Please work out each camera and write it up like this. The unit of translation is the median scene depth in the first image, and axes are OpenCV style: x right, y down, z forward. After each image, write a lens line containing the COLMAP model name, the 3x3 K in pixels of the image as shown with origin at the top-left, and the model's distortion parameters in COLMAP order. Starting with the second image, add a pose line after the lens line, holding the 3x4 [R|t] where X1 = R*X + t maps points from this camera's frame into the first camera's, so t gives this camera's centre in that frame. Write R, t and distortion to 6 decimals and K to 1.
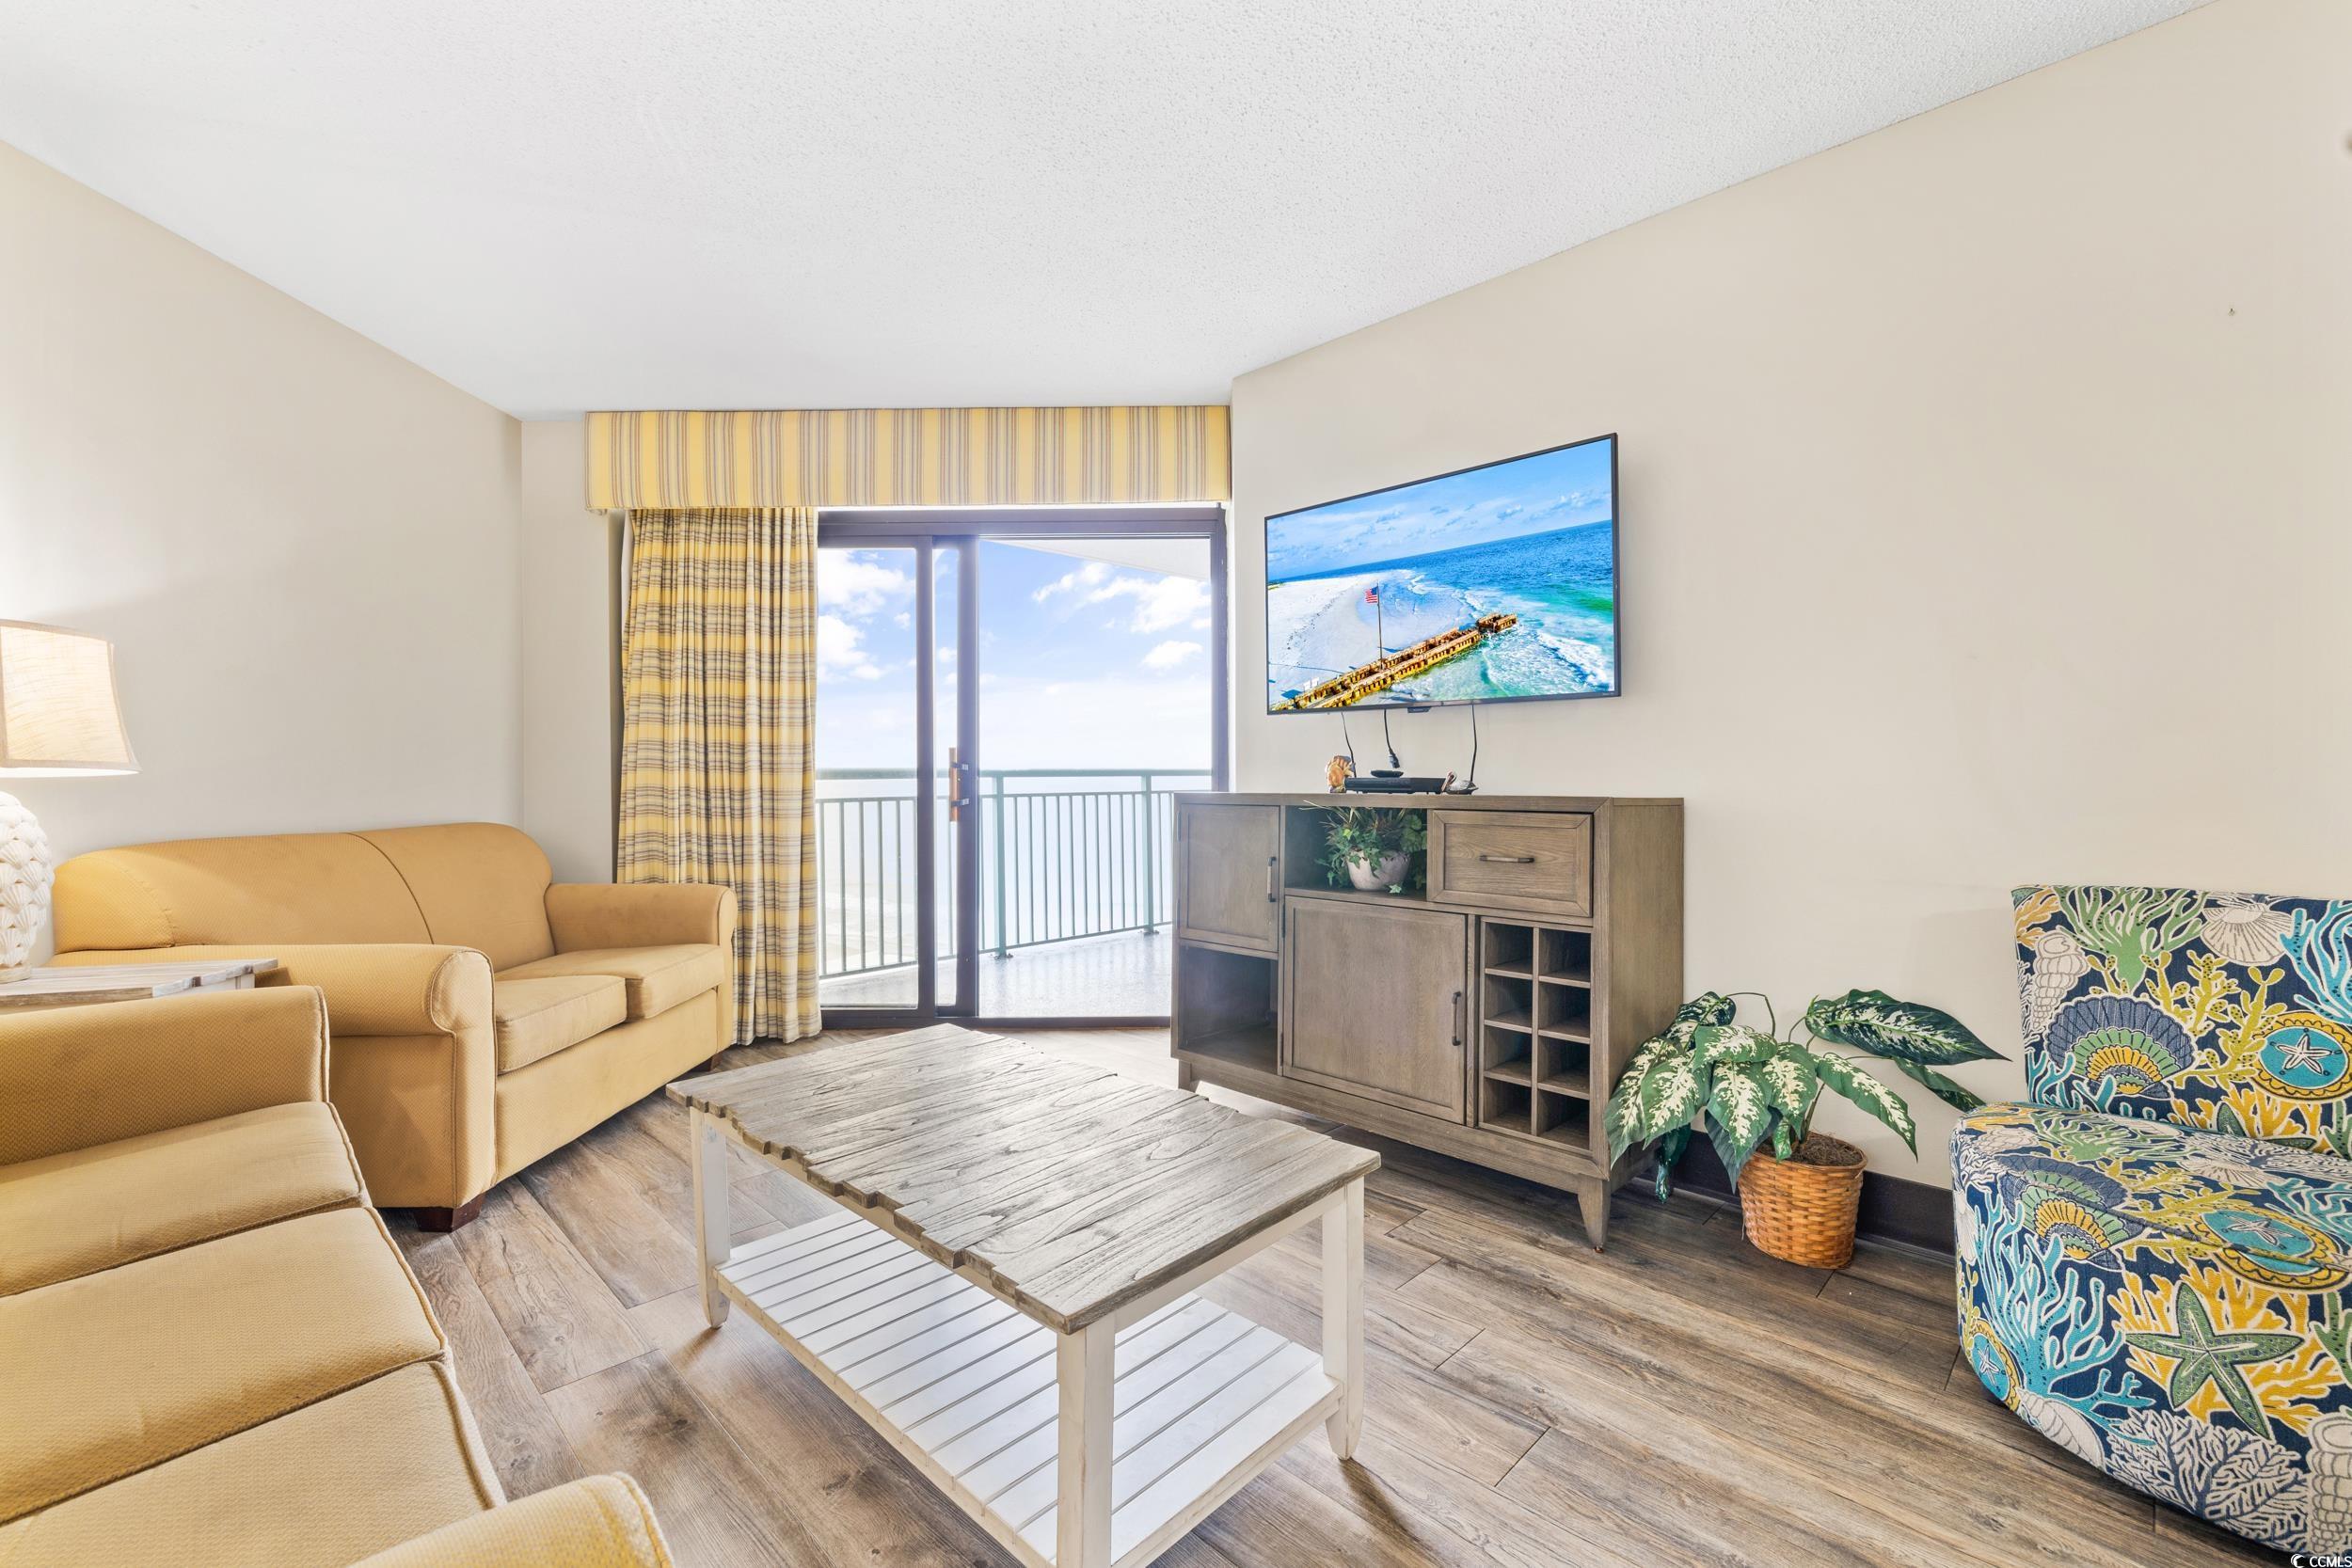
lens RADIAL K [[995.0, 0, 1177.3], [0, 995.0, 774.9], [0, 0, 1]] dist [-0.000249, 0.001664]
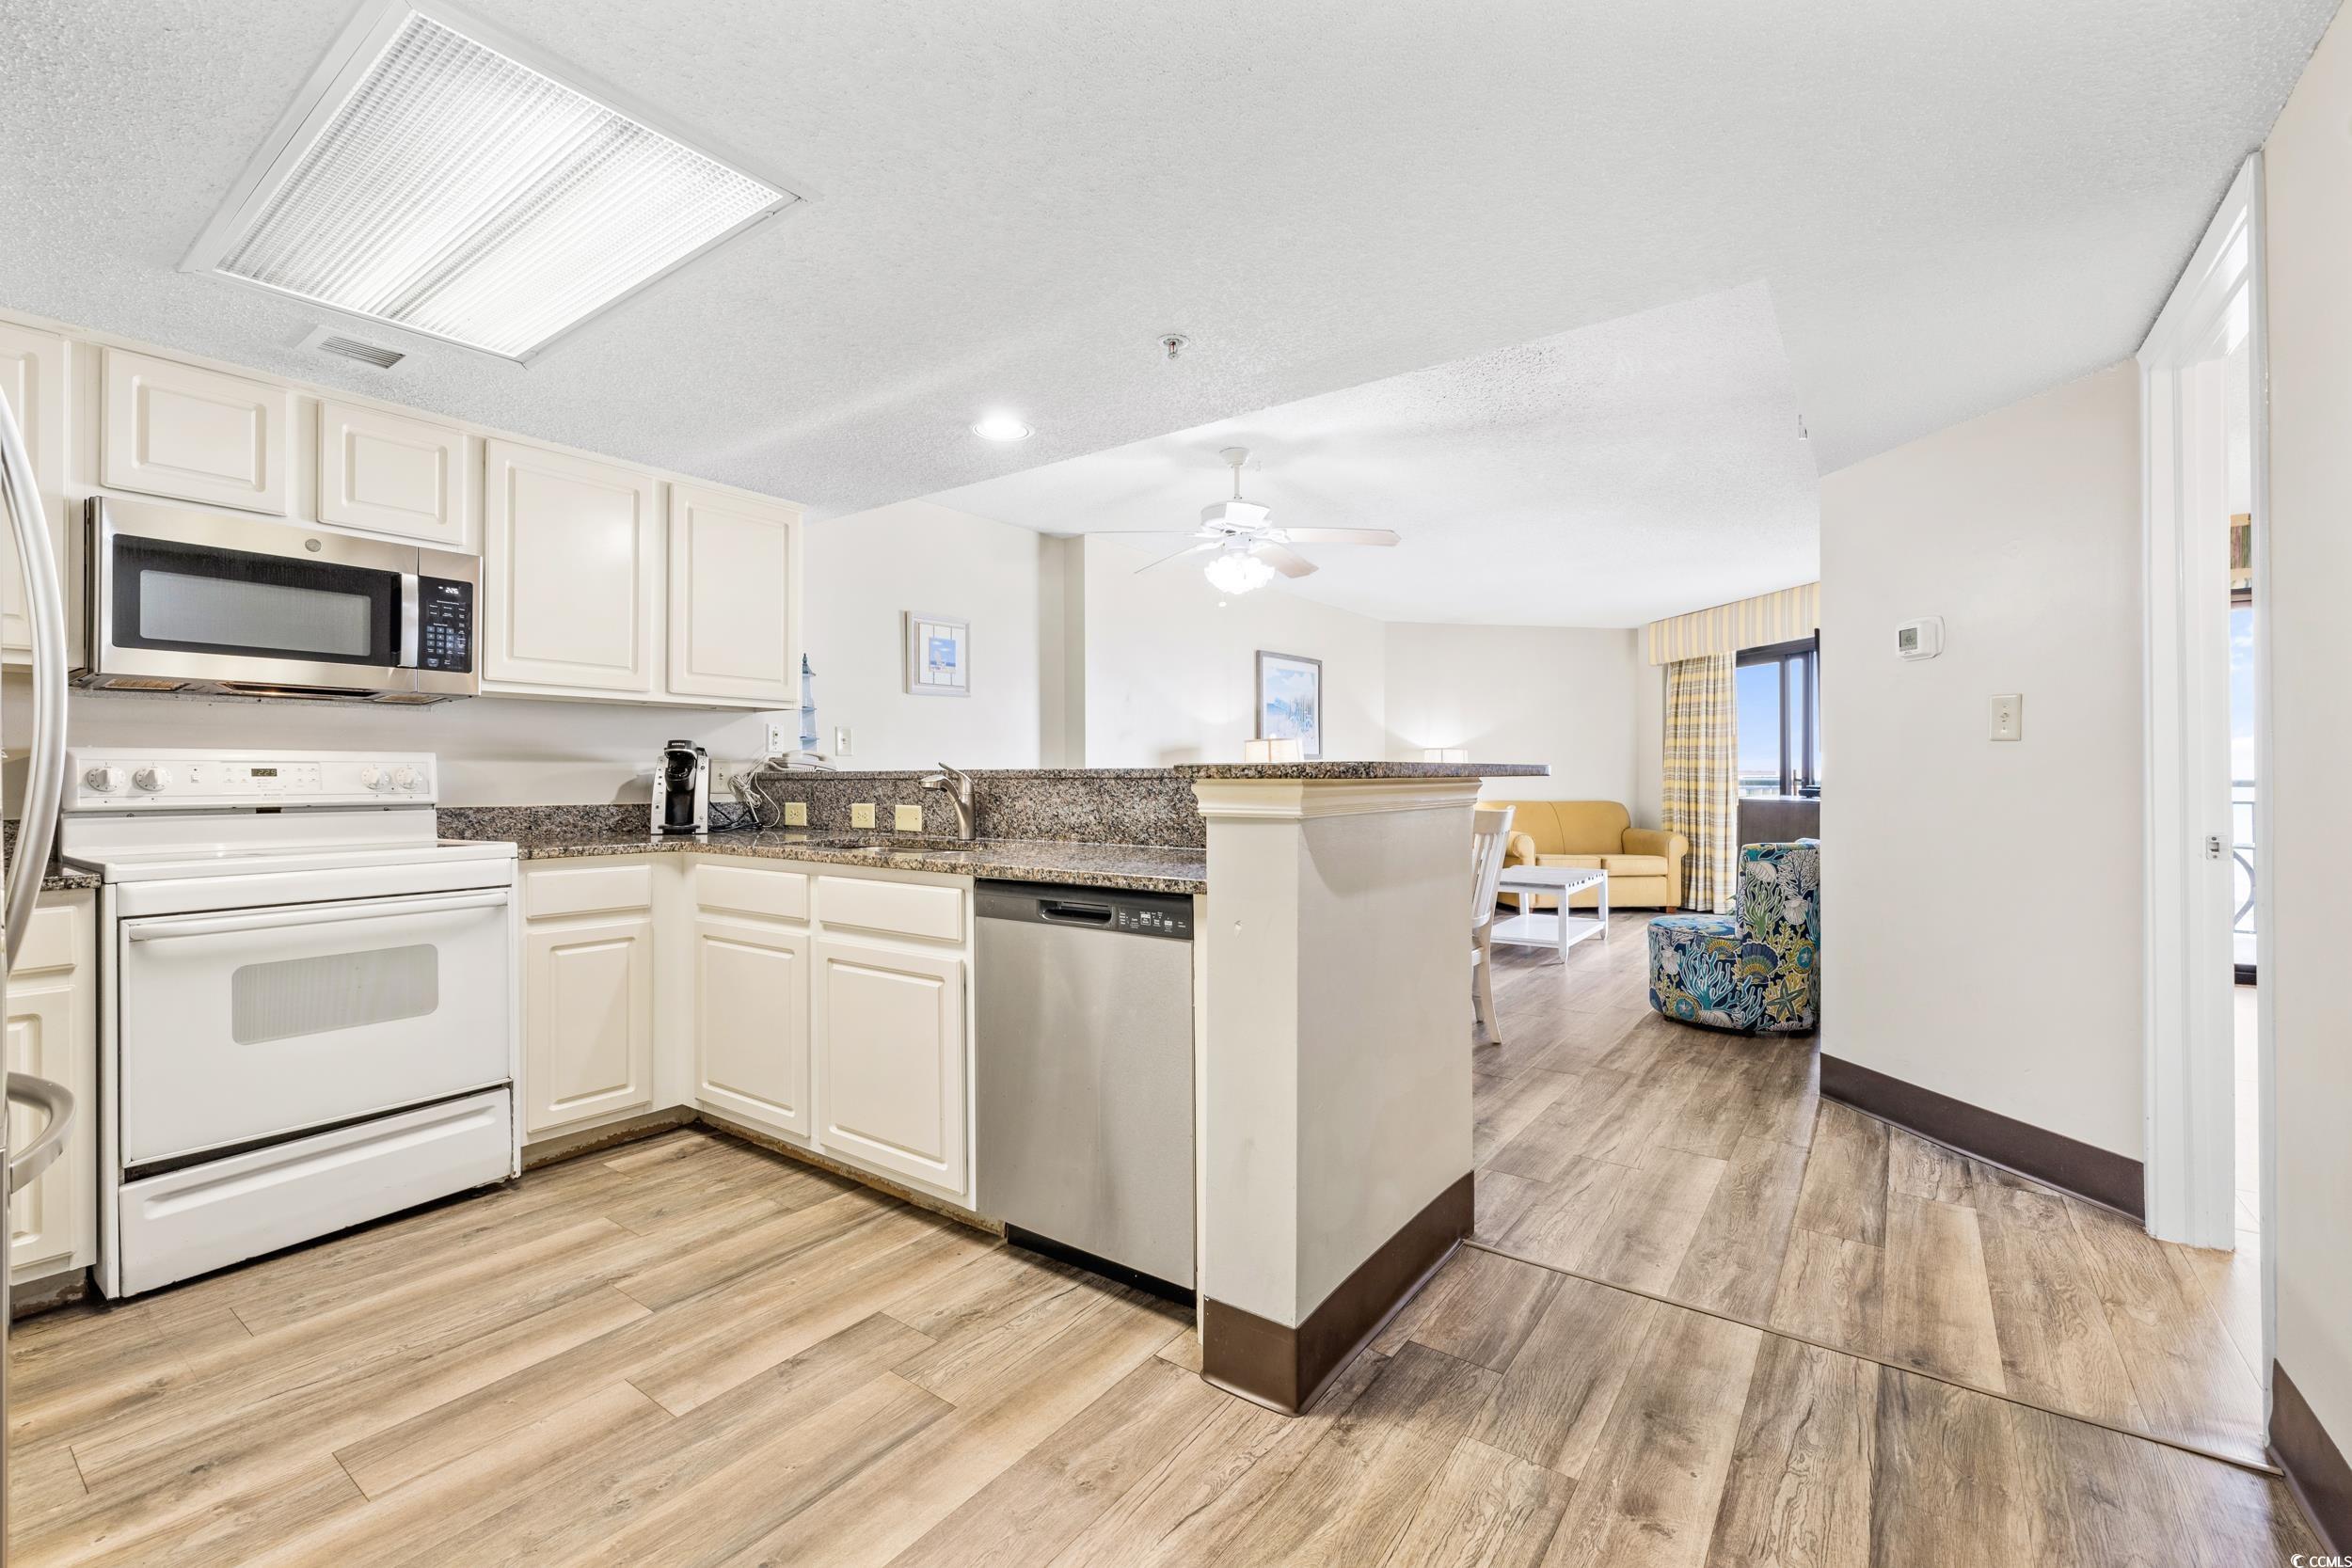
lens RADIAL K [[995.0, 0, 1170.6], [0, 995.0, 776.3], [0, 0, 1]] dist [-0.000249, 0.001664]
pose [[0.154492, 0.006404, -0.987973, 1.961182], [-0.001824, 0.999979, 0.006197, -0.033569], [0.987992, 0.000844, 0.154501, -0.576934]]
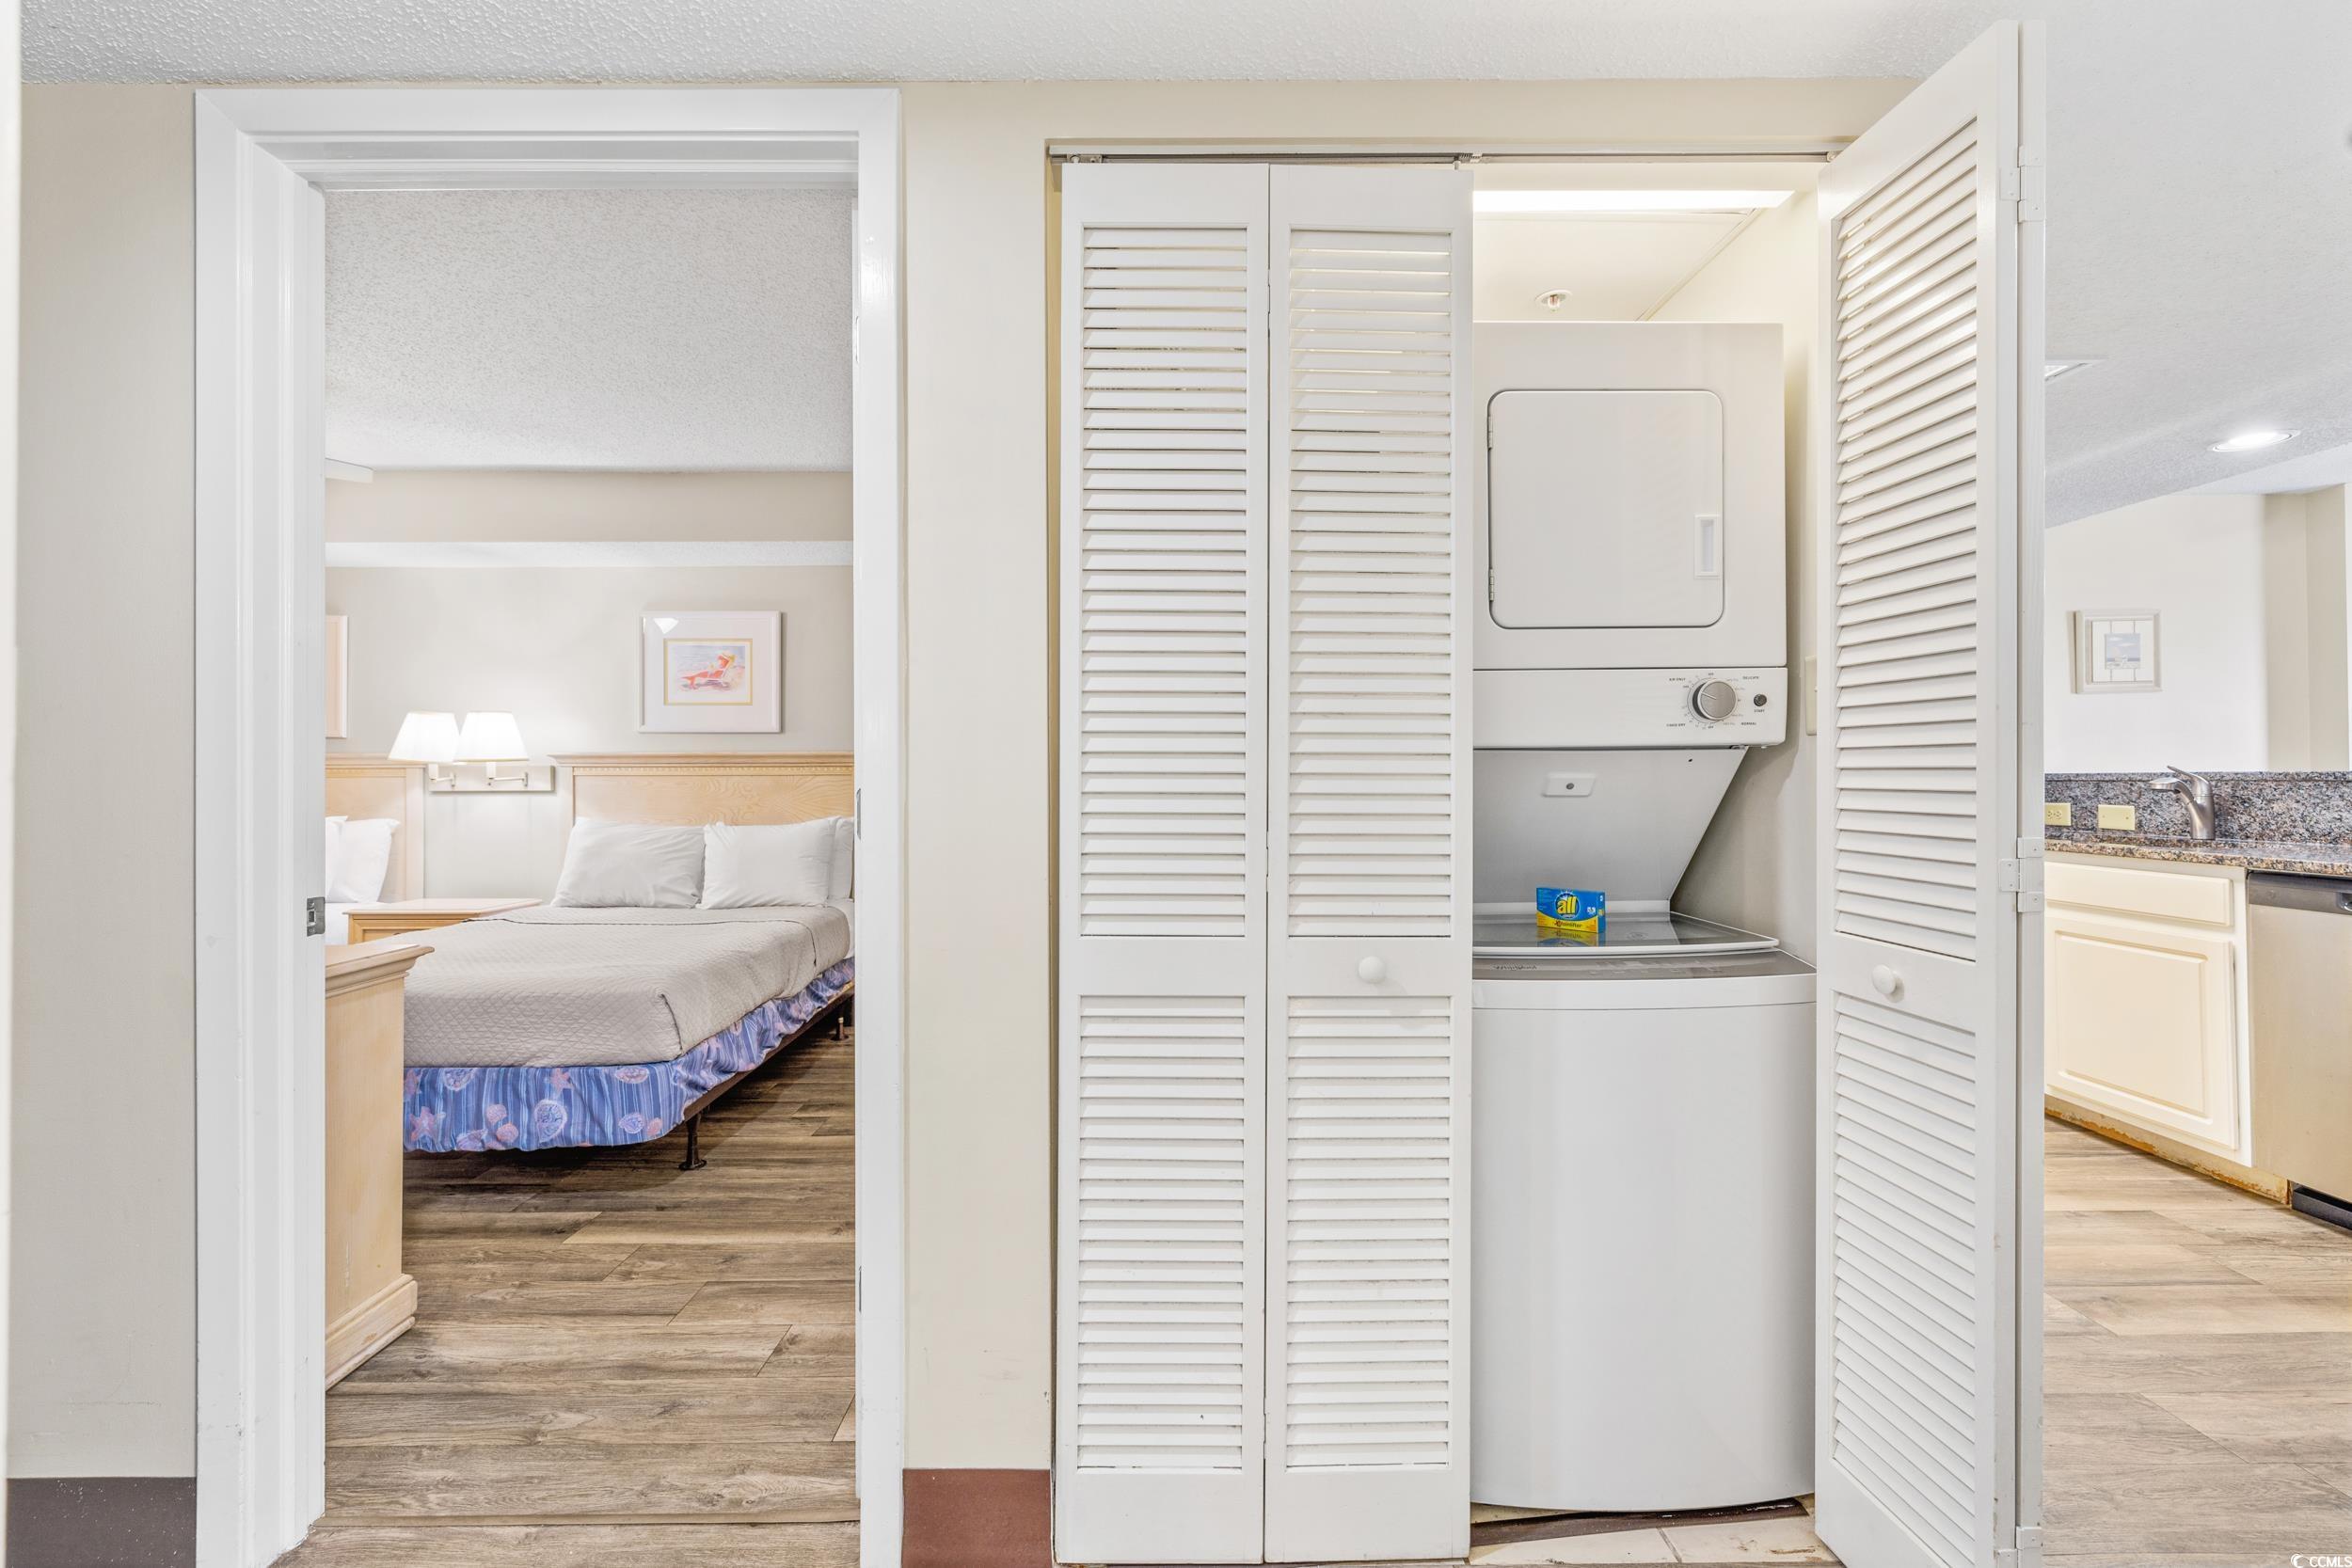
lens RADIAL K [[995.0, 0, 1183.4], [0, 995.0, 771.2], [0, 0, 1]] dist [-0.000249, 0.001664]
pose [[-0.693812, 0.006055, -0.720130, 2.460554], [0.007912, 0.999968, 0.000785, -0.044623], [0.720112, -0.005153, -0.693838, -0.674252]]
